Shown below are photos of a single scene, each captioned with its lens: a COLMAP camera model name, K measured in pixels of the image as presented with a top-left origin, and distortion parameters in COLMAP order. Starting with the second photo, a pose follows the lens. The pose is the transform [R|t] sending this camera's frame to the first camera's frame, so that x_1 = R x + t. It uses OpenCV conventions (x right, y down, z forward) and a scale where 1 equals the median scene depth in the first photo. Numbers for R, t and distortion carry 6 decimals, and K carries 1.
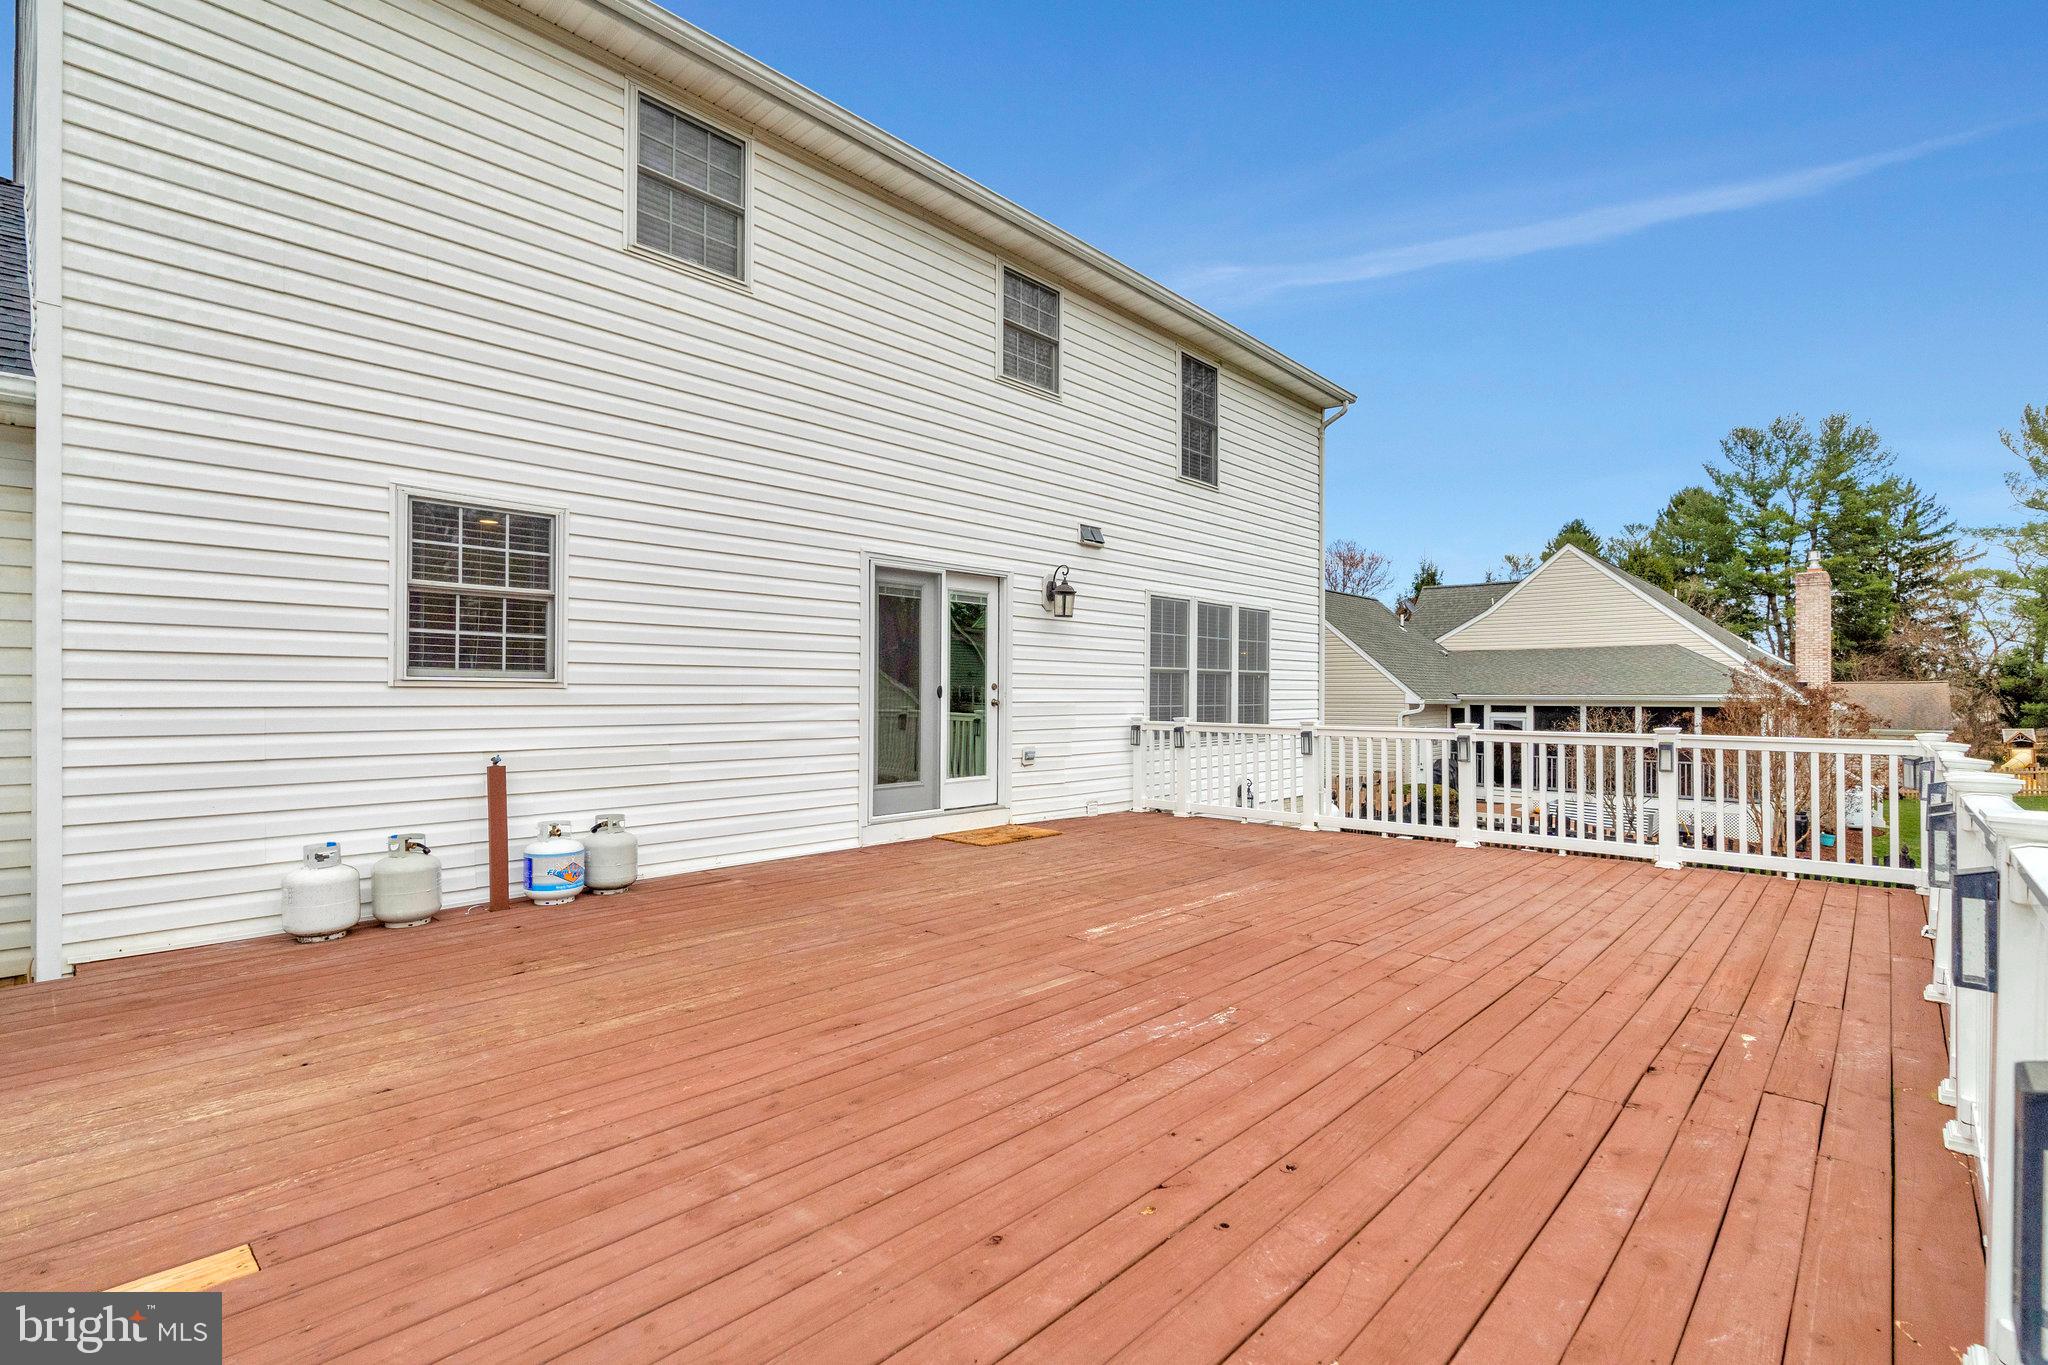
lens RADIAL K [[949.0, 0, 1022.6], [0, 949.0, 708.7], [0, 0, 1]] dist [-0.000119, -0.000063]
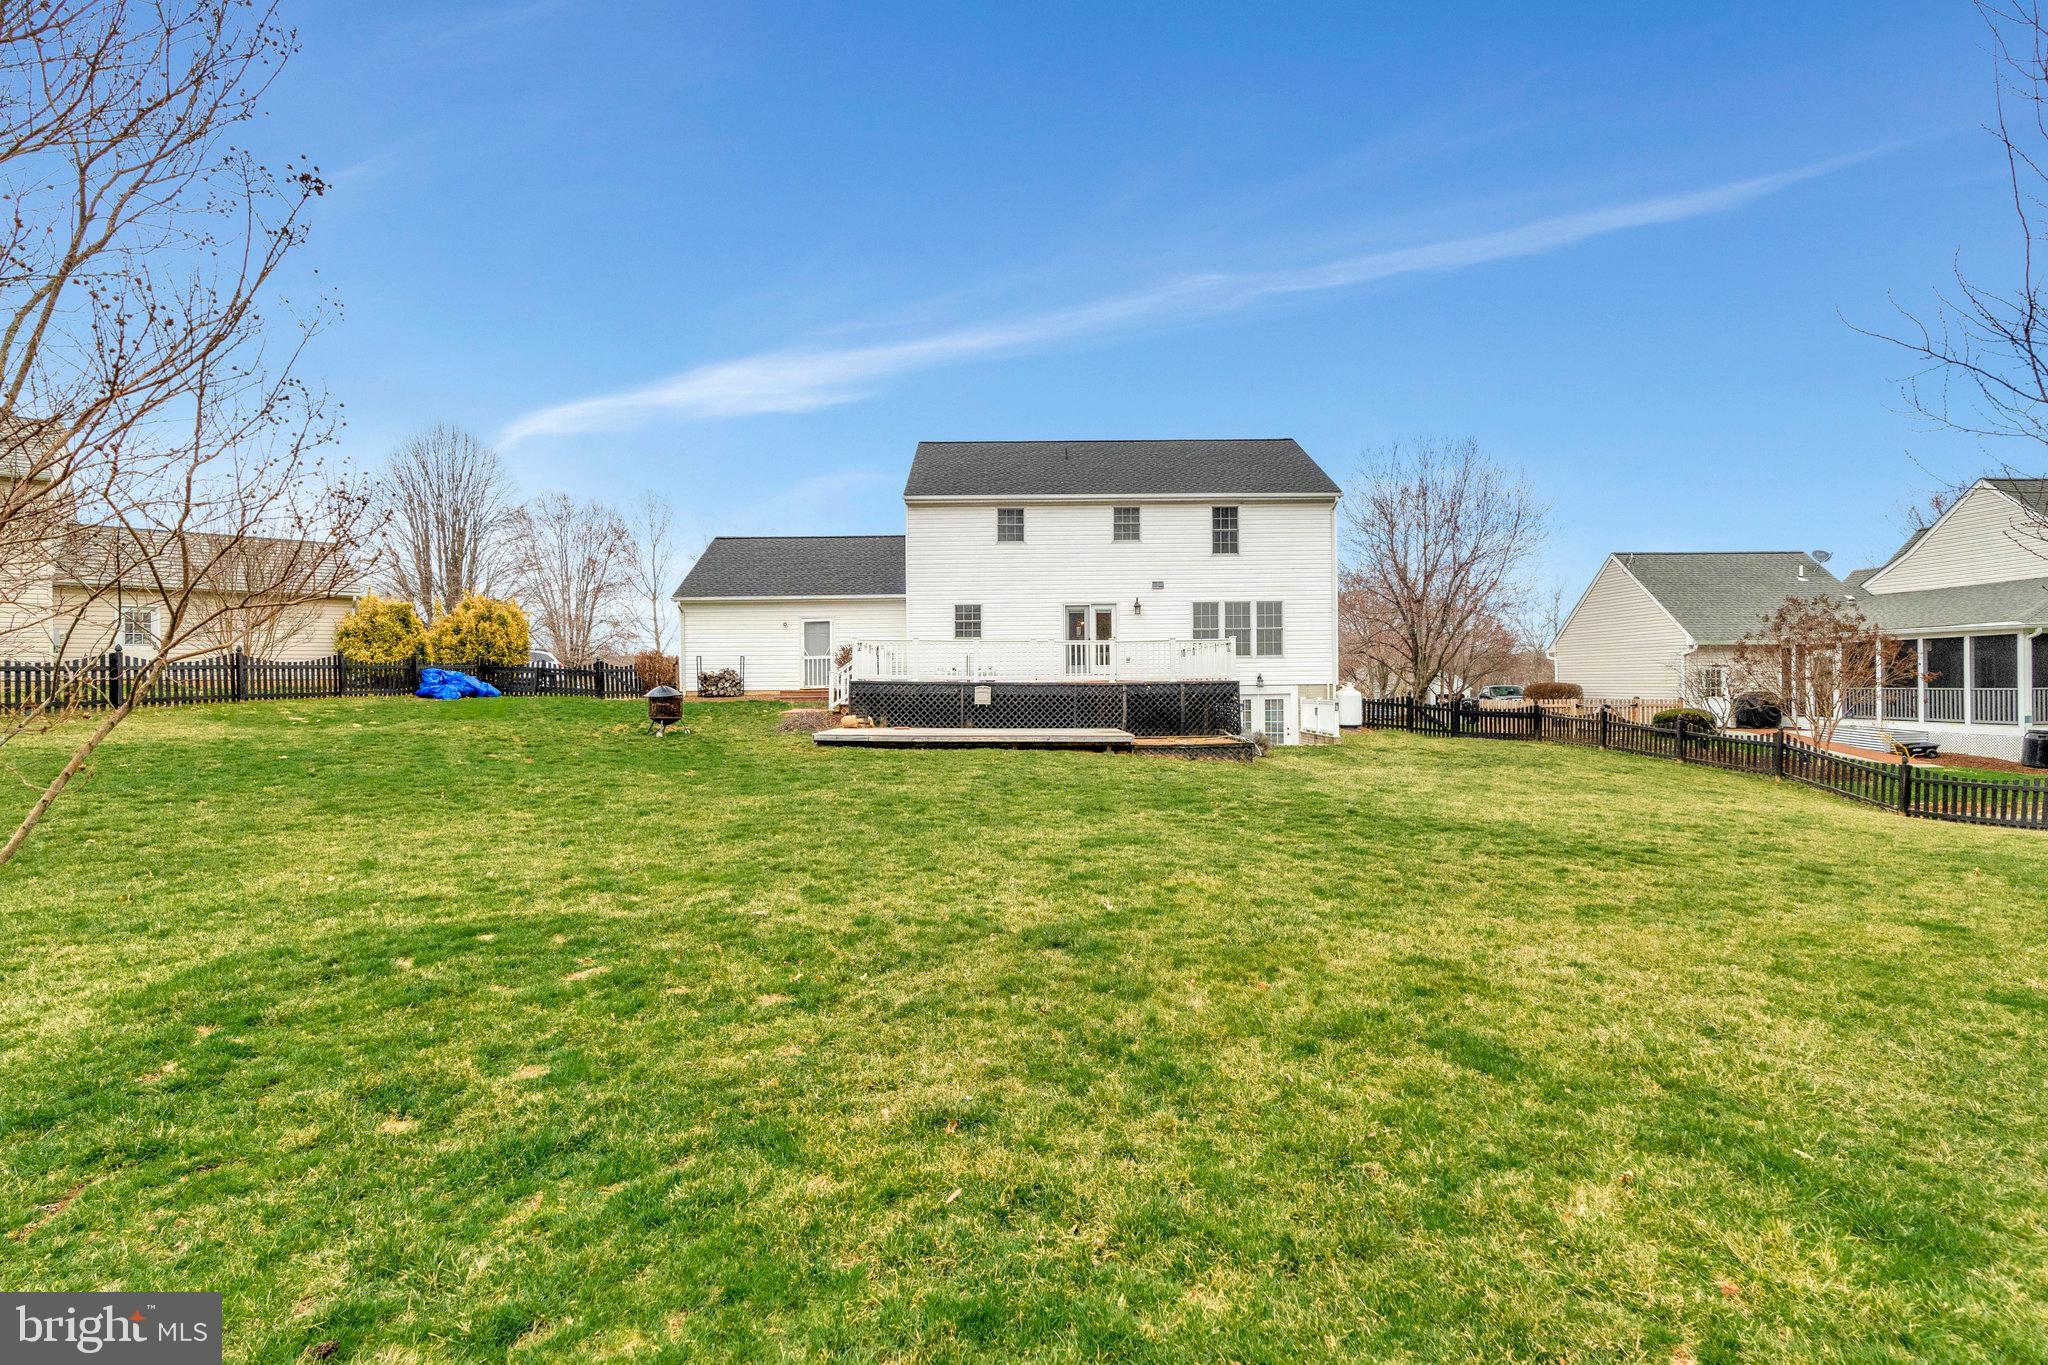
lens RADIAL K [[921.5, 0, 1024.0], [0, 921.5, 682.5], [0, 0, 1]] dist [-0.000565, -0.000053]
pose [[0.656114, -0.004873, -0.754646, 1.923721], [-0.000533, 0.999976, -0.006921, 0.135741], [0.754662, 0.004943, 0.656095, -1.151572]]
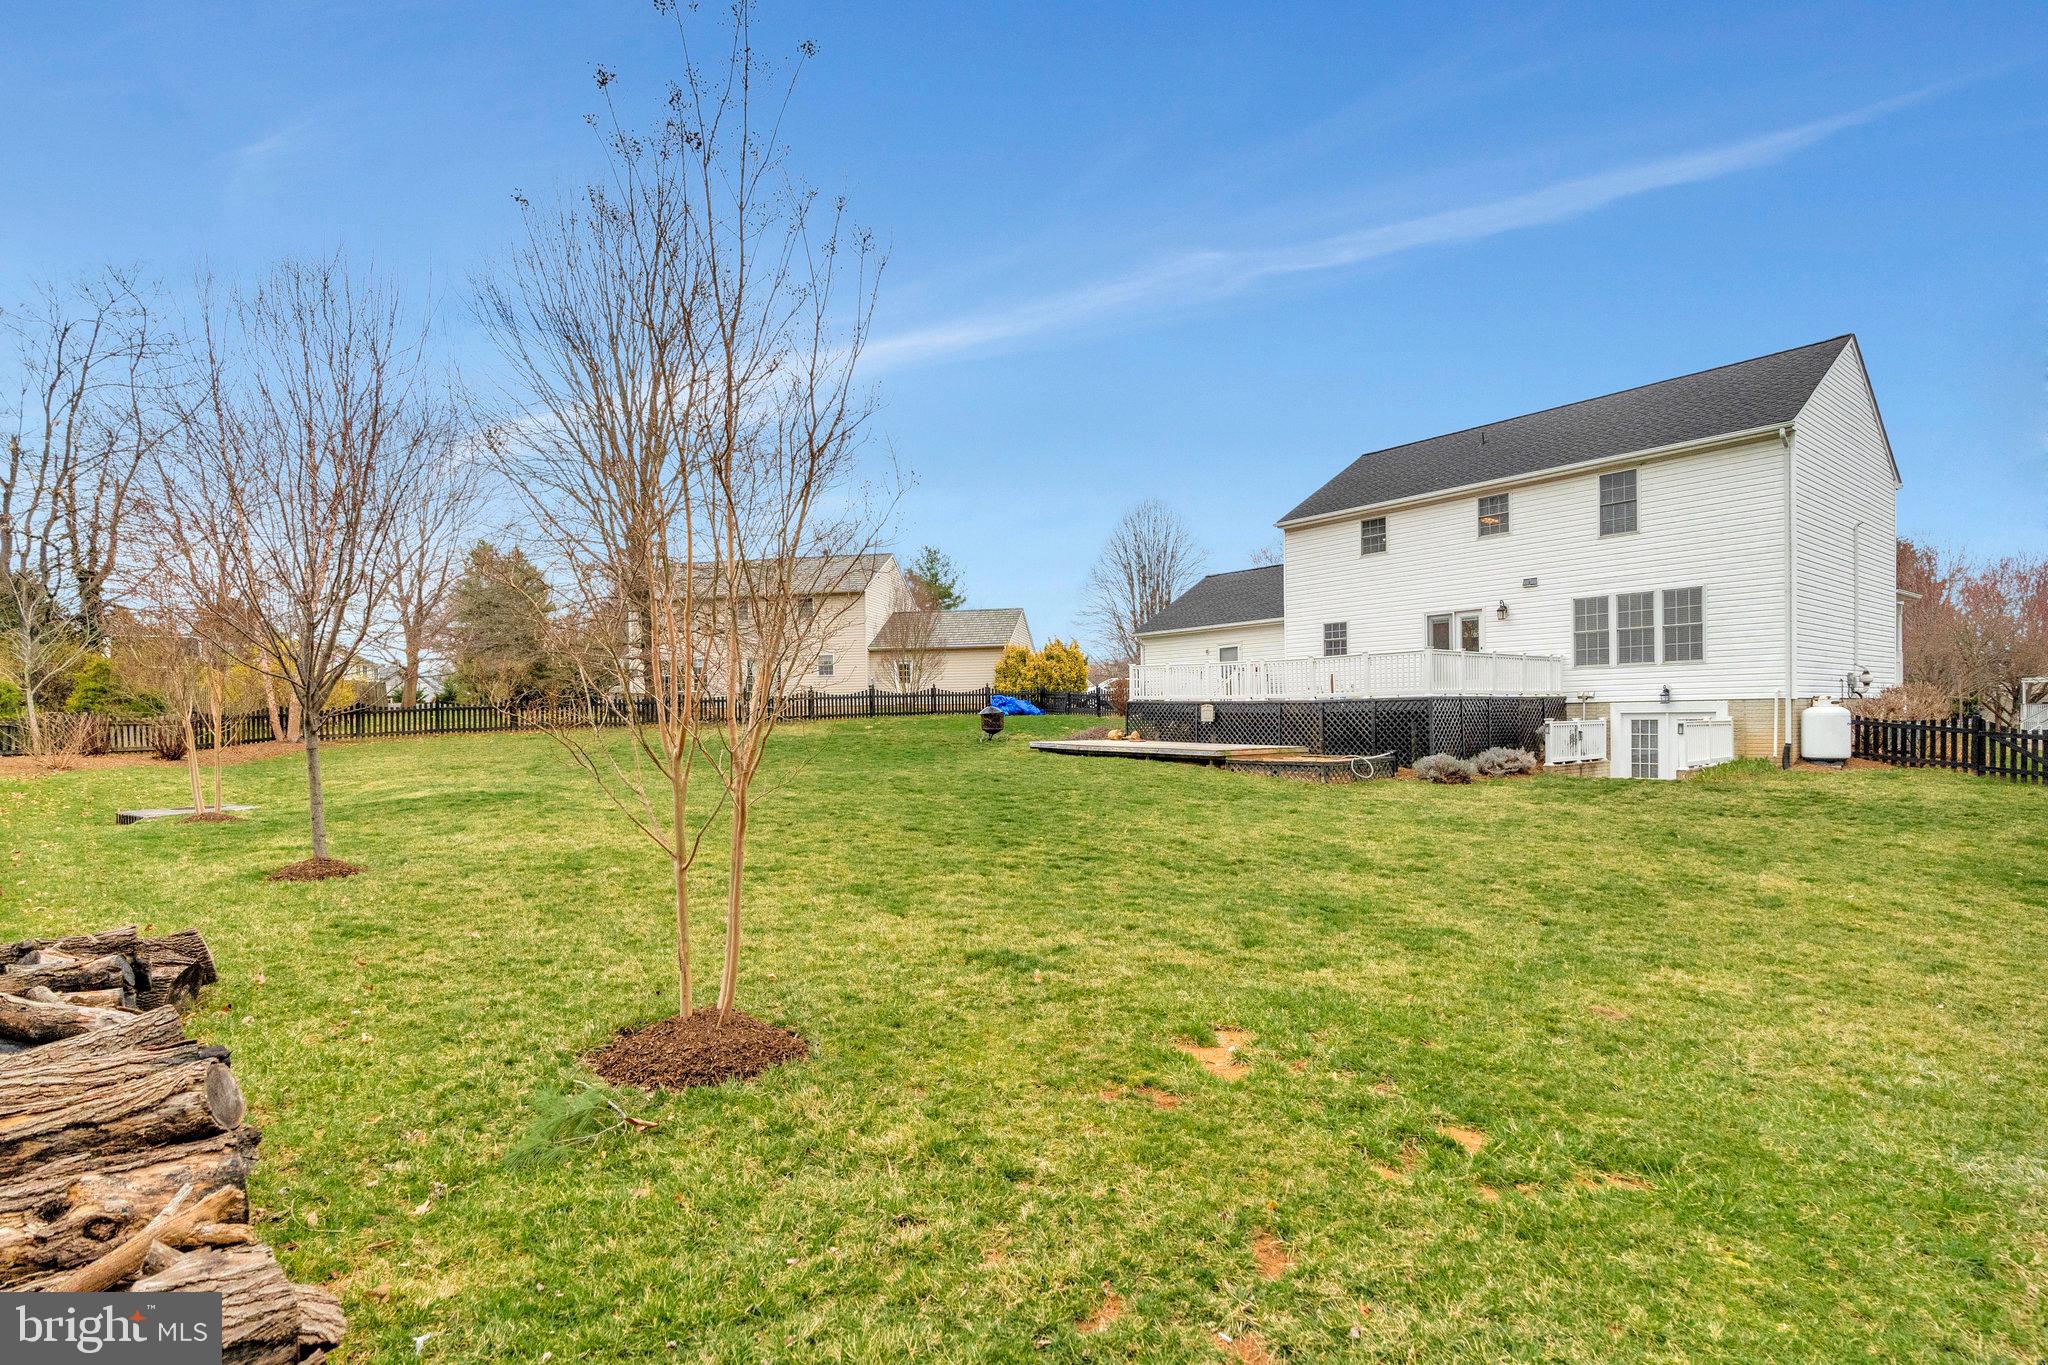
lens RADIAL K [[949.0, 0, 1022.6], [0, 949.0, 708.7], [0, 0, 1]] dist [-0.000119, -0.000063]
pose [[-0.175953, -0.002097, -0.984396, 2.690423], [0.002738, 0.999993, -0.002620, 0.144424], [0.984395, -0.003157, -0.175946, 0.146968]]
